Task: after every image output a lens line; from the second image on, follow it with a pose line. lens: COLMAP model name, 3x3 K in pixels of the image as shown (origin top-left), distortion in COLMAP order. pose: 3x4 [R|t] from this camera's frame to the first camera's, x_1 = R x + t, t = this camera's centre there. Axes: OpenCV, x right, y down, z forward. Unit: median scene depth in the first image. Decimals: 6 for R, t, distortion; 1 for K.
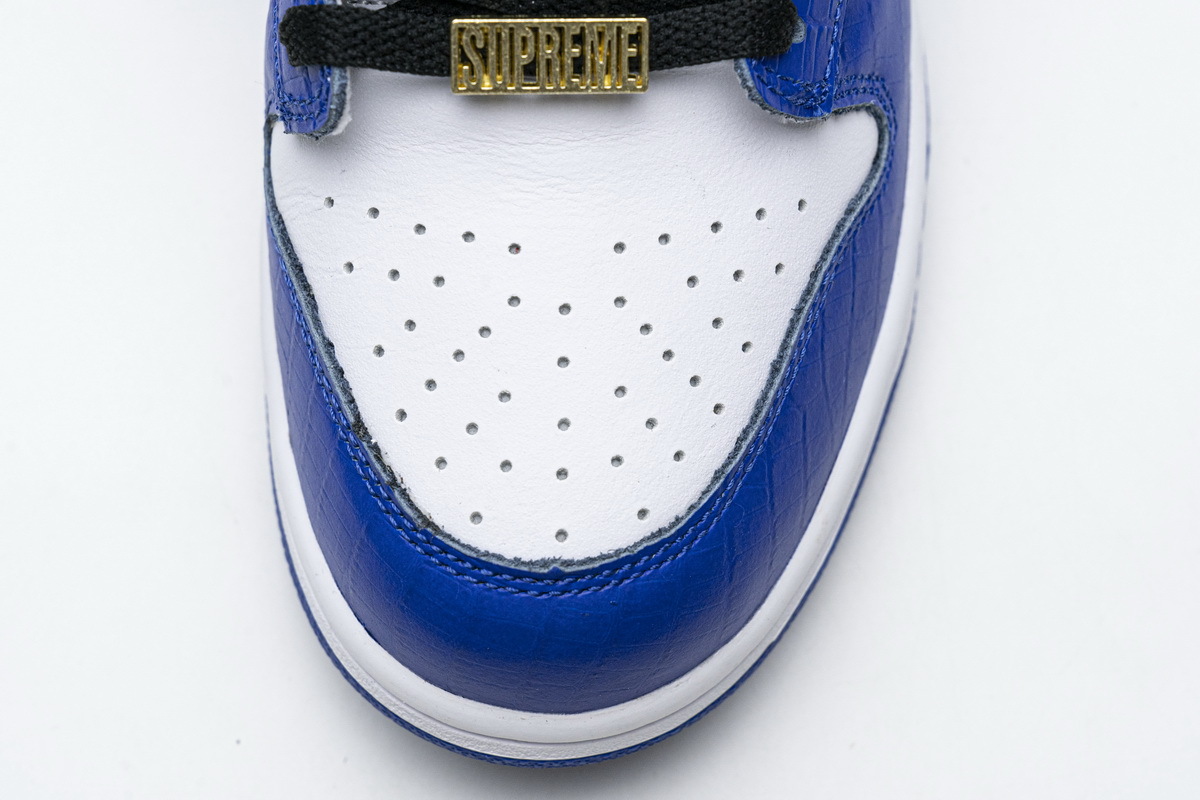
lens RADIAL K [[2292.6, 0, 599.2], [0, 2292.6, 402.6], [0, 0, 1]] dist [0.010594, 0.000000]
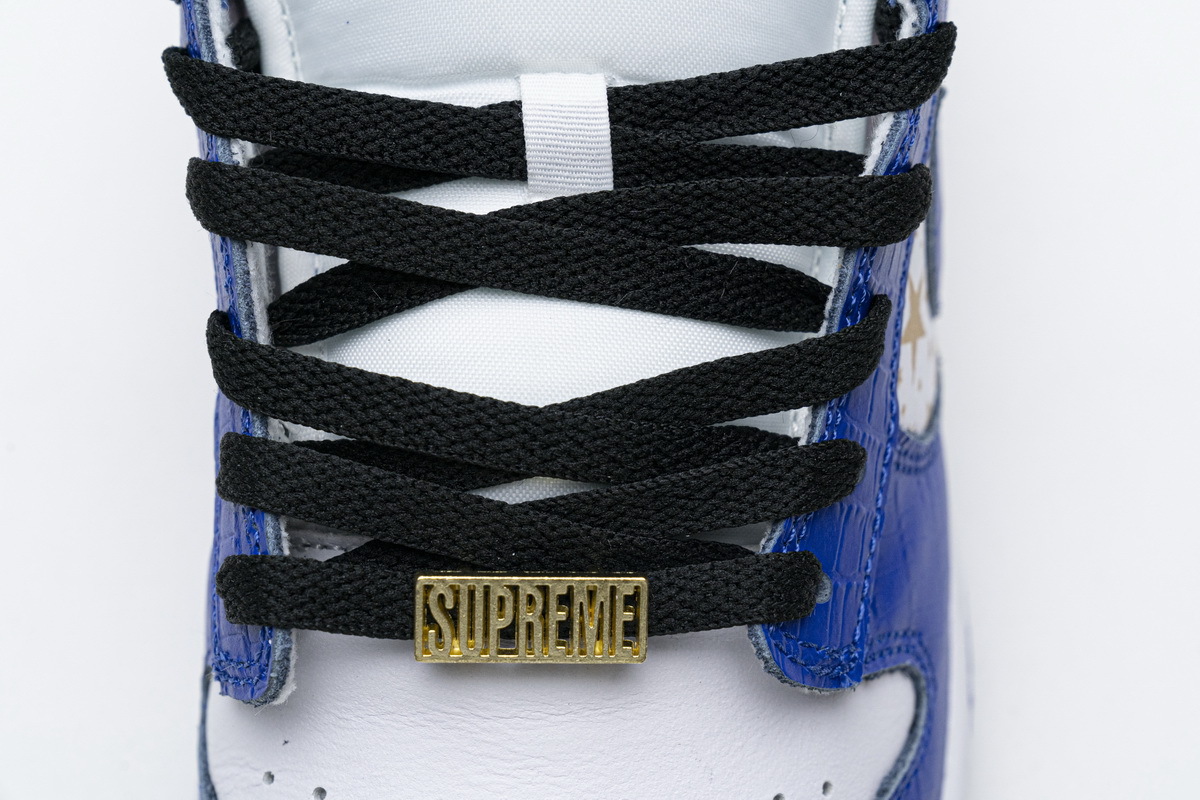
lens RADIAL K [[2292.6, 0, 602.0], [0, 2292.6, 399.9], [0, 0, 1]] dist [0.010594, 0.000000]
pose [[0.999814, 0.018079, -0.006738, 0.008725], [-0.018997, 0.983511, -0.179848, -0.076608], [0.003376, 0.179943, 0.983671, 0.145139]]
